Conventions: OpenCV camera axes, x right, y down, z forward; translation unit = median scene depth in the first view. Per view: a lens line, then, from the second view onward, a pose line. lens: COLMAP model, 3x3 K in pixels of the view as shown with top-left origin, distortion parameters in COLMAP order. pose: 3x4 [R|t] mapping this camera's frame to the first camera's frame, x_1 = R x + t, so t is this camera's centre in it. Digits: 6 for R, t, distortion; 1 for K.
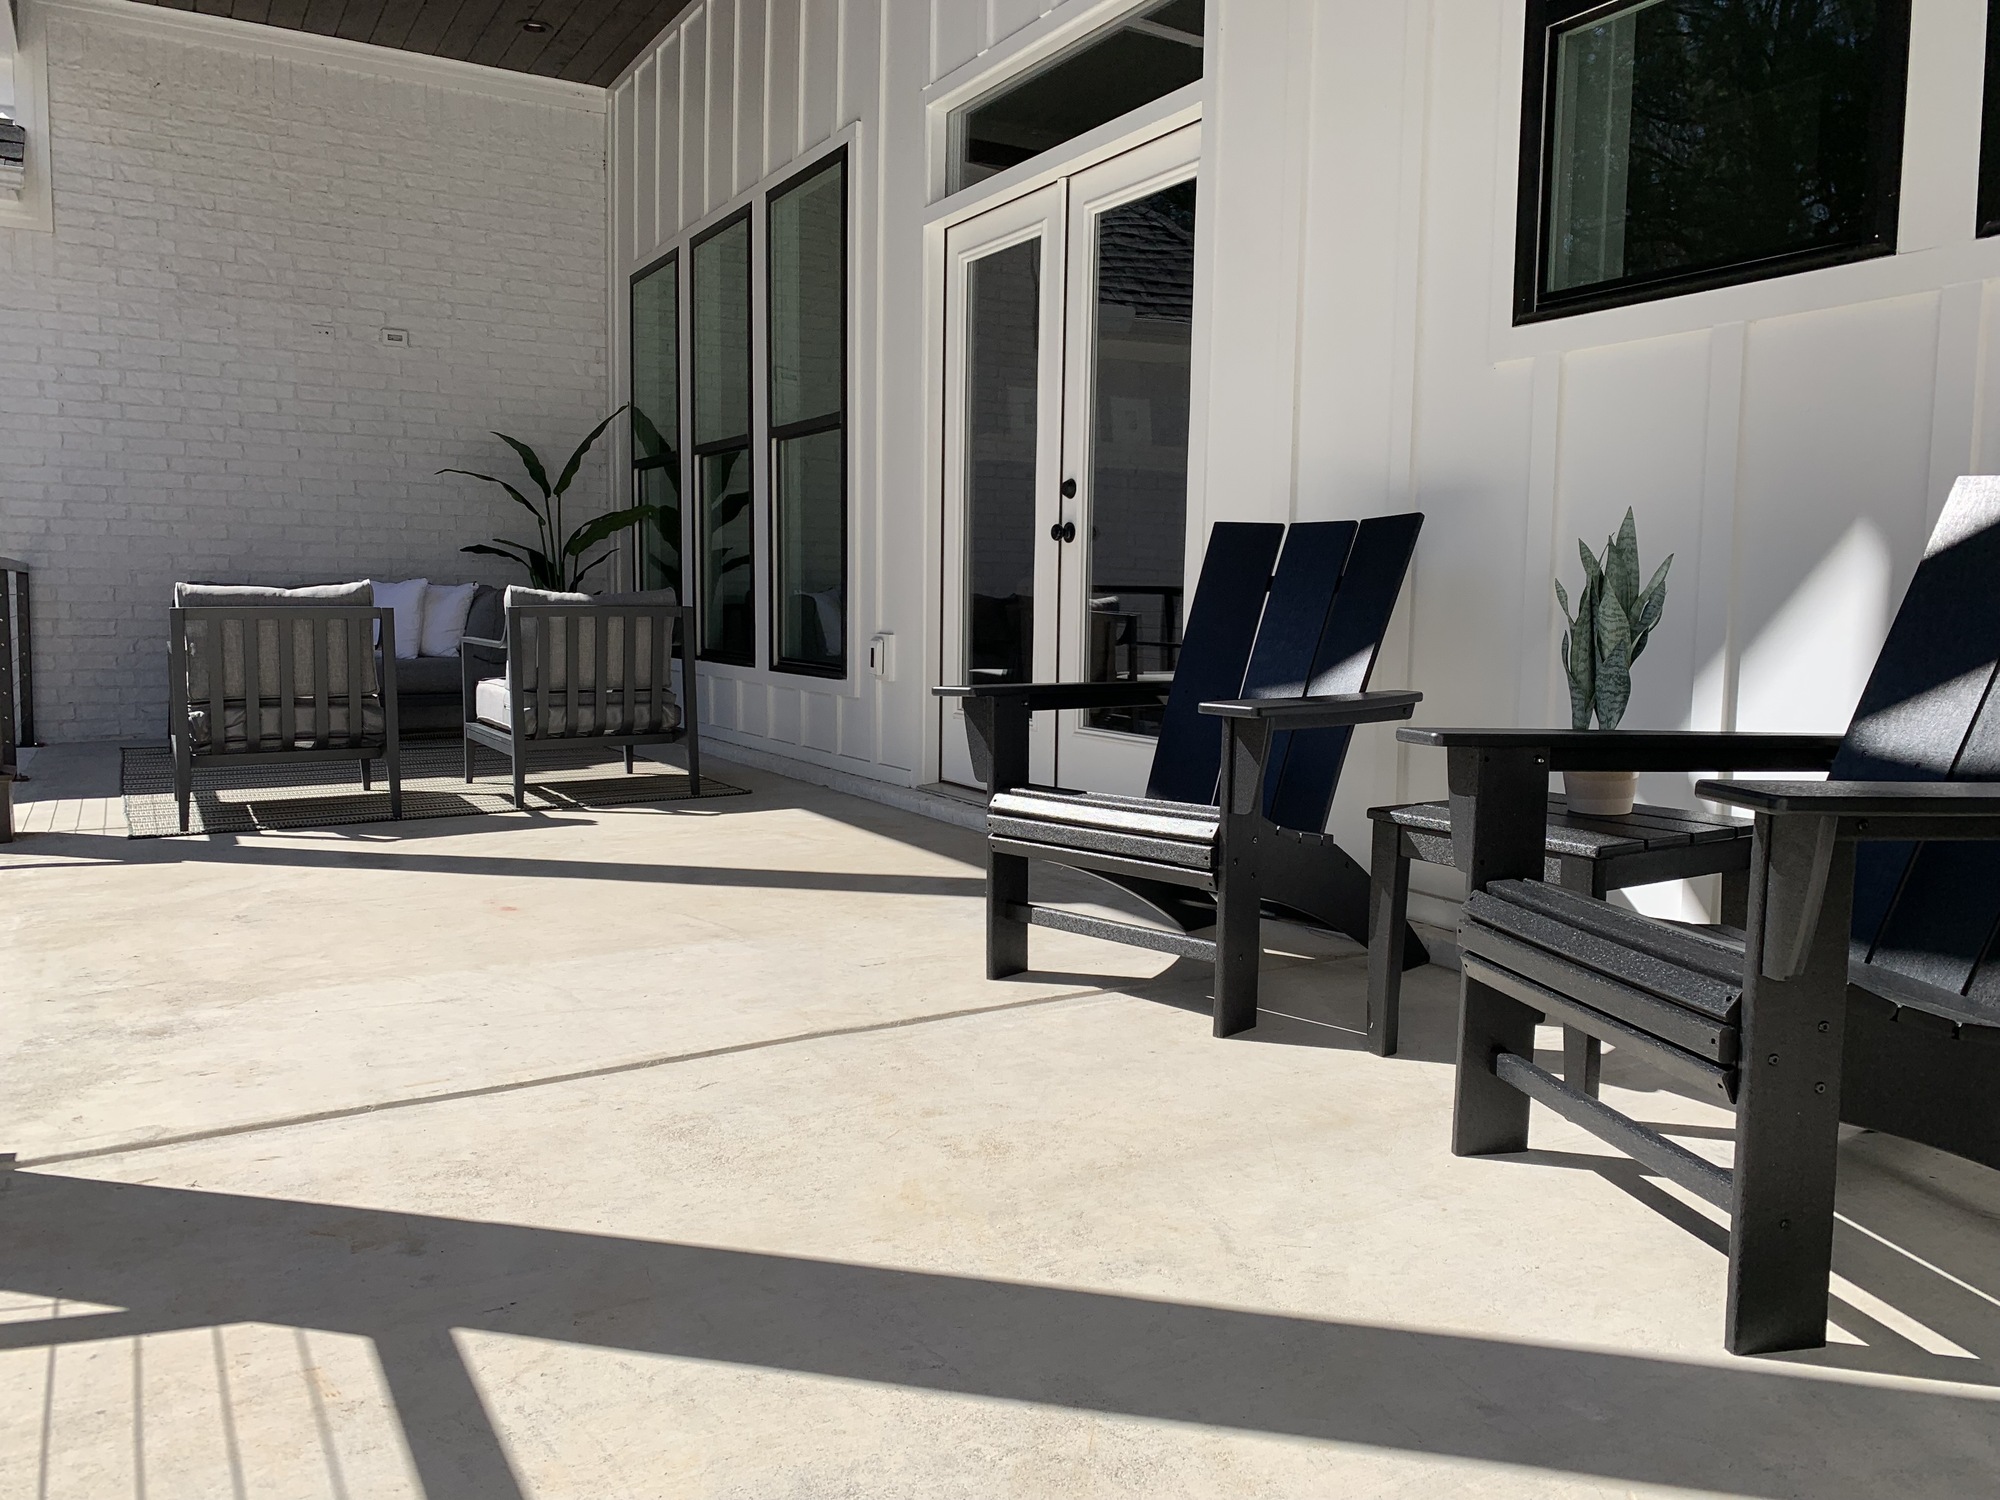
lens RADIAL K [[1482.6, 0, 991.3], [0, 1482.6, 718.9], [0, 0, 1]] dist [0.009640, 0.005258]
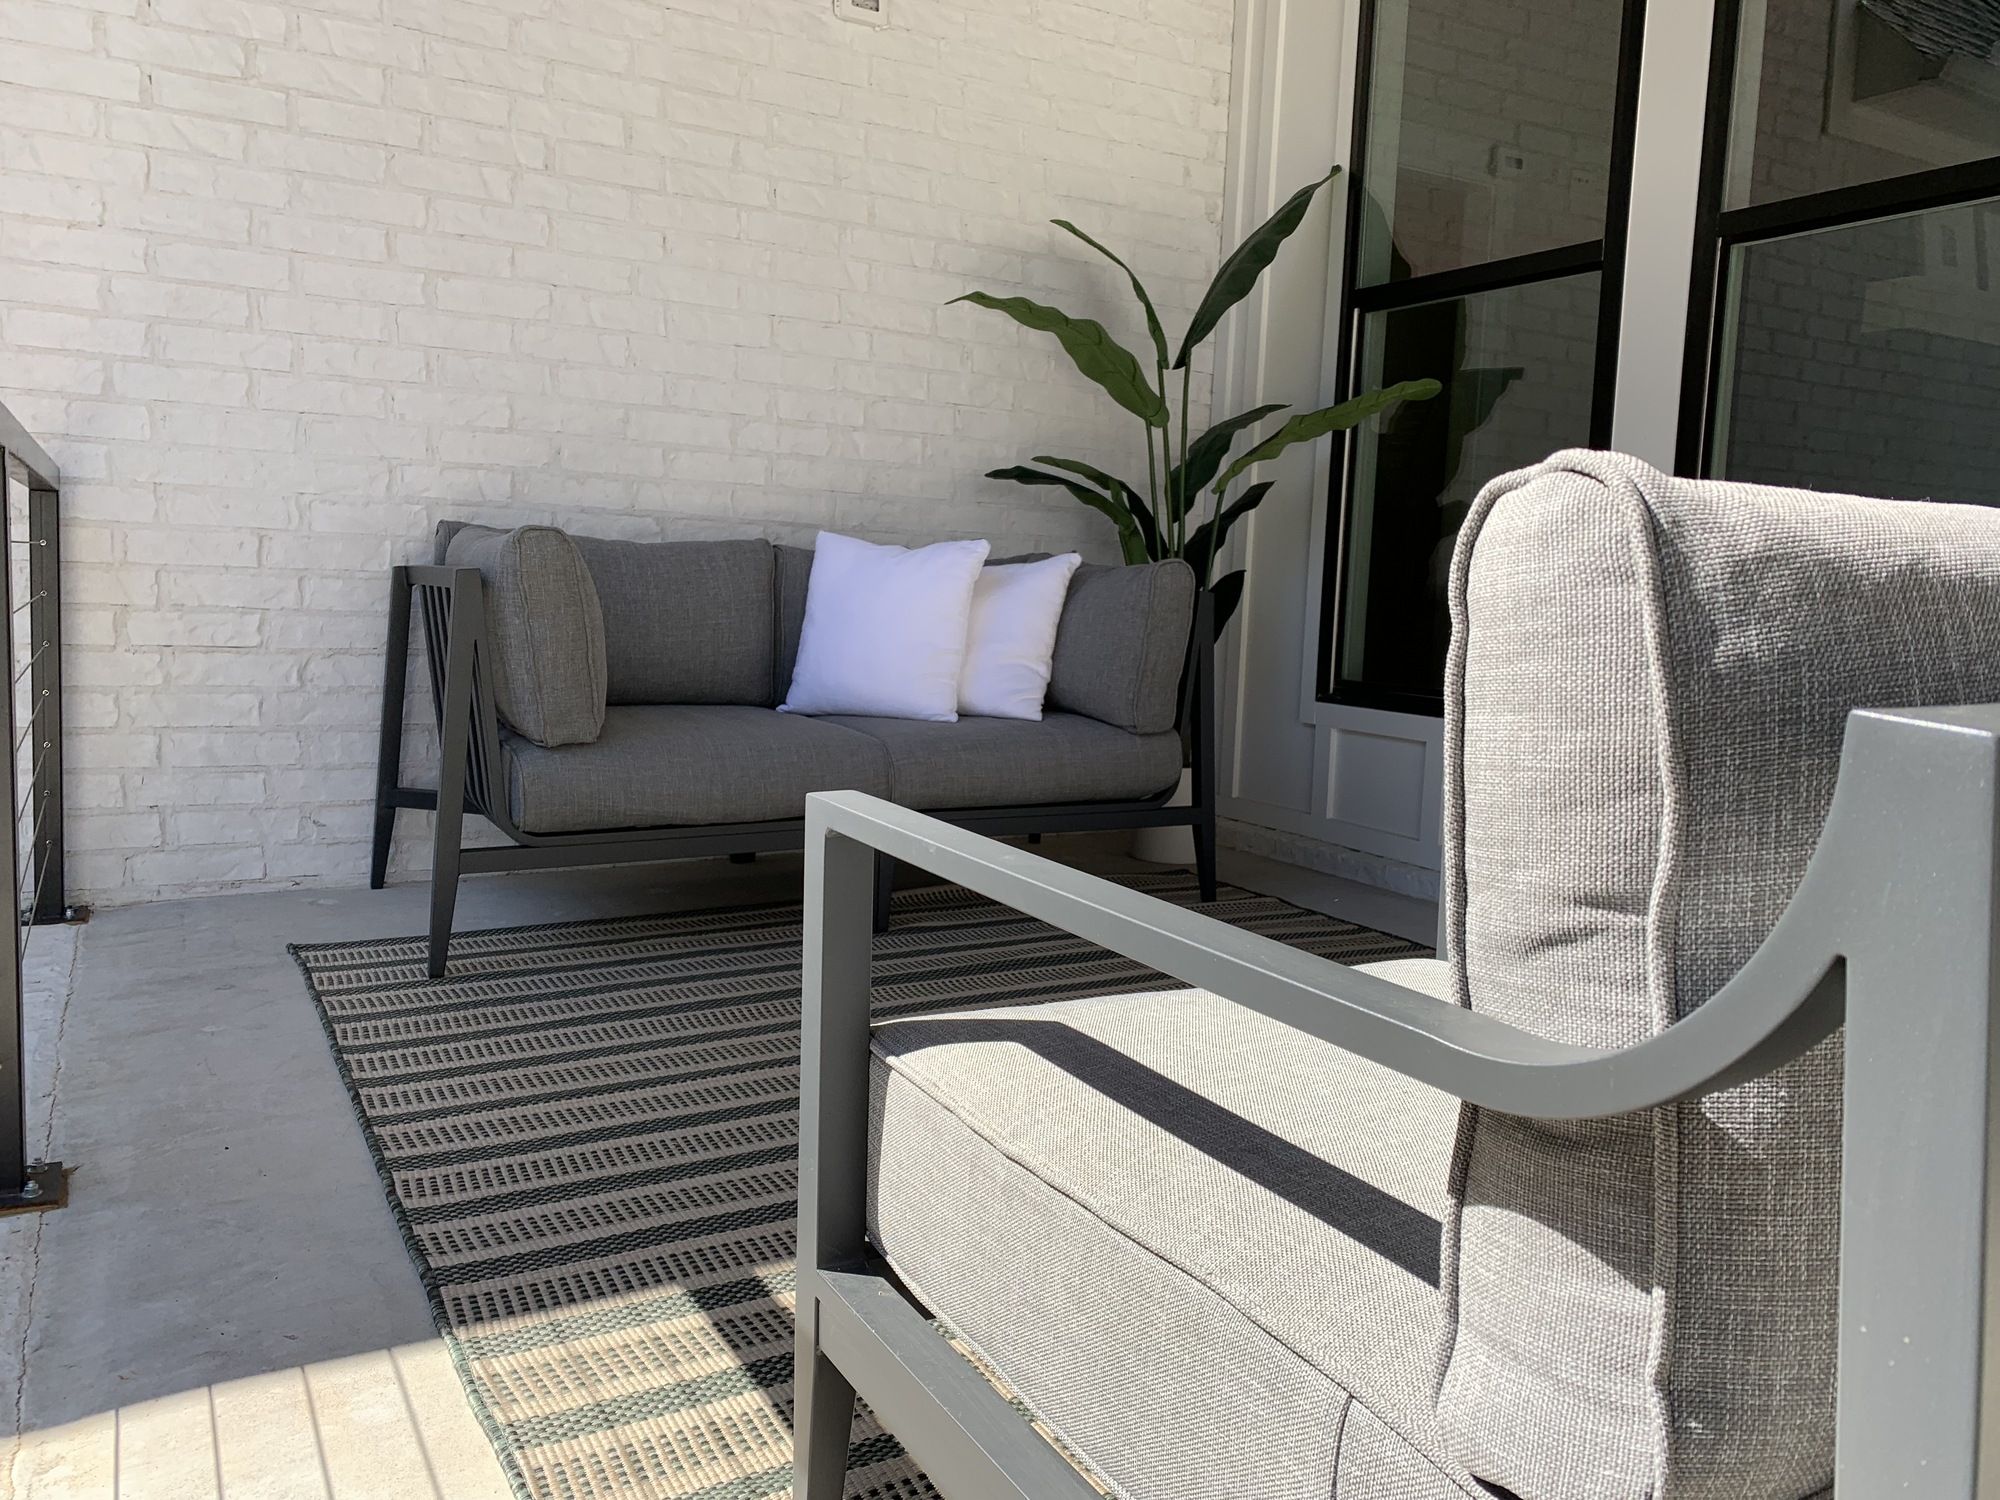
lens RADIAL K [[1513.6, 0, 1006.7], [0, 1513.6, 728.7], [0, 0, 1]] dist [0.013580, -0.001504]
pose [[0.999598, 0.028031, -0.004250, -0.369166], [-0.027958, 0.999475, 0.016355, -0.045492], [0.004706, -0.016230, 0.999857, 0.562266]]
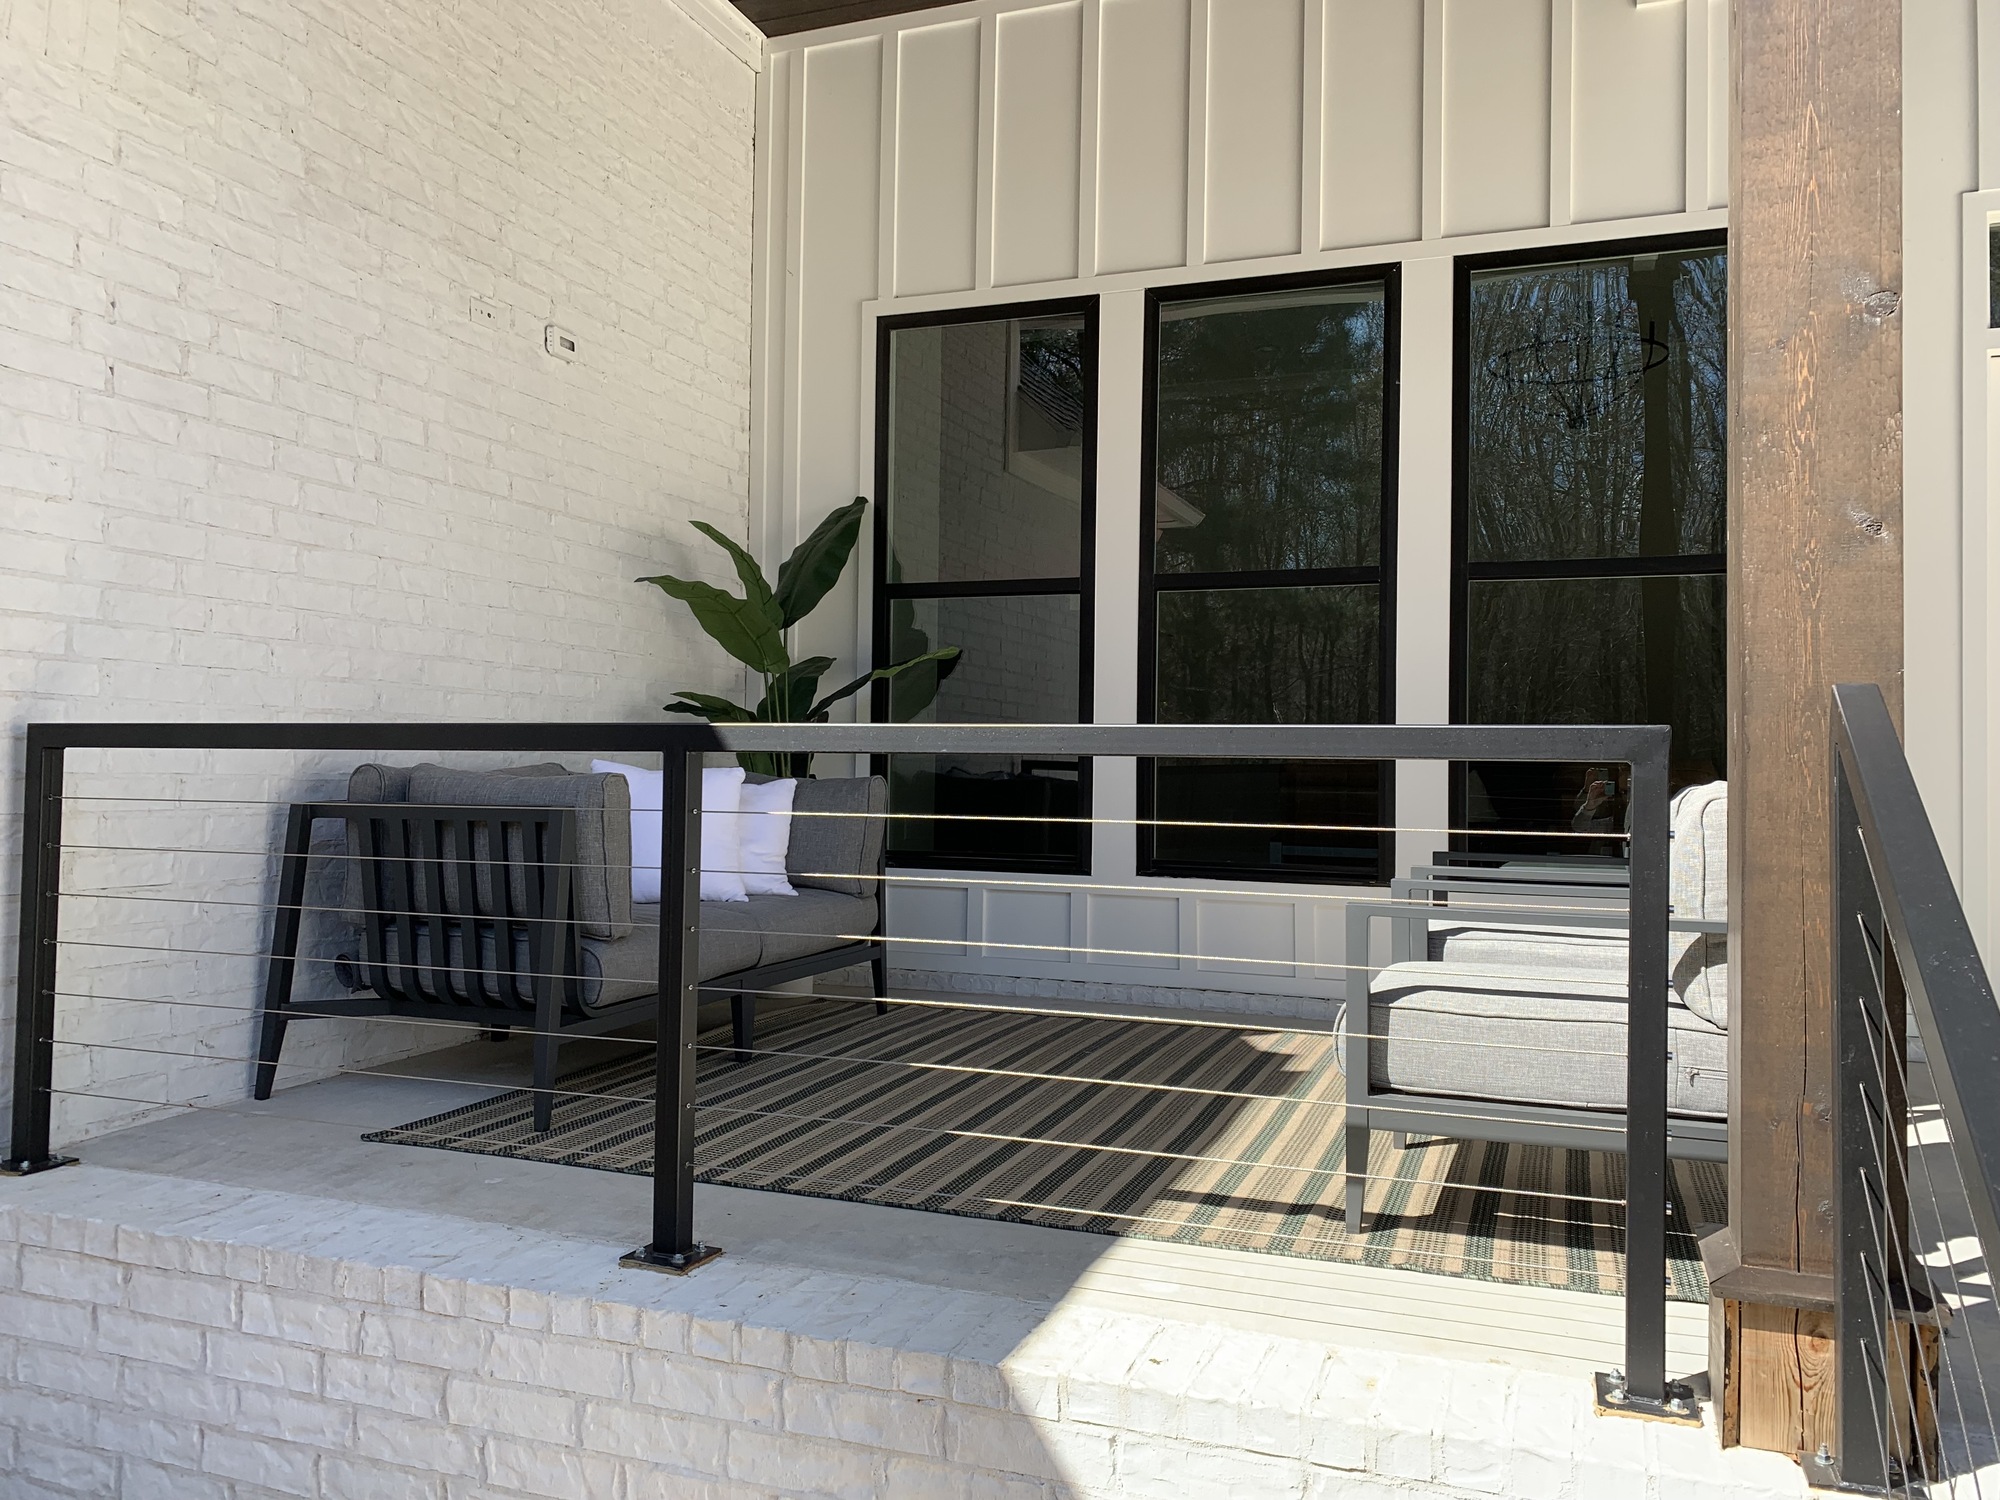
lens RADIAL K [[1513.6, 0, 1006.7], [0, 1513.6, 728.7], [0, 0, 1]] dist [0.013580, -0.001504]
pose [[0.777891, 0.018077, 0.628139, -0.672647], [0.045316, 0.995370, -0.084766, -0.051869], [-0.626763, 0.094404, 0.773471, 0.474010]]
